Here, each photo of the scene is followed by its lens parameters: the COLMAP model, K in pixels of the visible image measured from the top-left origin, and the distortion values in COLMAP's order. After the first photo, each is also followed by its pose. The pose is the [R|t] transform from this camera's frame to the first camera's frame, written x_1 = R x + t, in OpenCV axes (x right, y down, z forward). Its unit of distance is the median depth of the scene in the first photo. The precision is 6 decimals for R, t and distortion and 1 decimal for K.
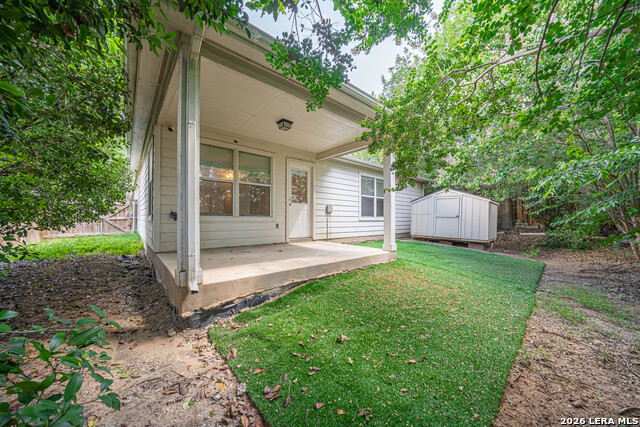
lens RADIAL K [[222.1, 0, 323.9], [0, 222.1, 216.6], [0, 0, 1]] dist [-0.007447, -0.000181]
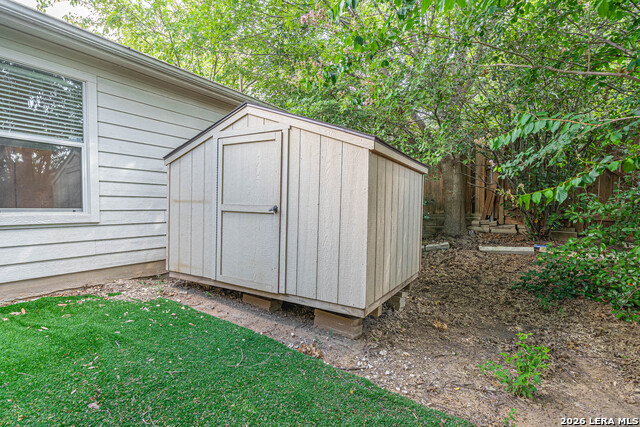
lens RADIAL K [[320.9, 0, 315.8], [0, 320.9, 215.9], [0, 0, 1]] dist [0.000576, 0.000133]
pose [[0.968870, -0.010773, 0.247336, 0.560198], [0.000843, 0.999191, 0.040219, -0.008793], [-0.247569, -0.038759, 0.968095, 0.628737]]
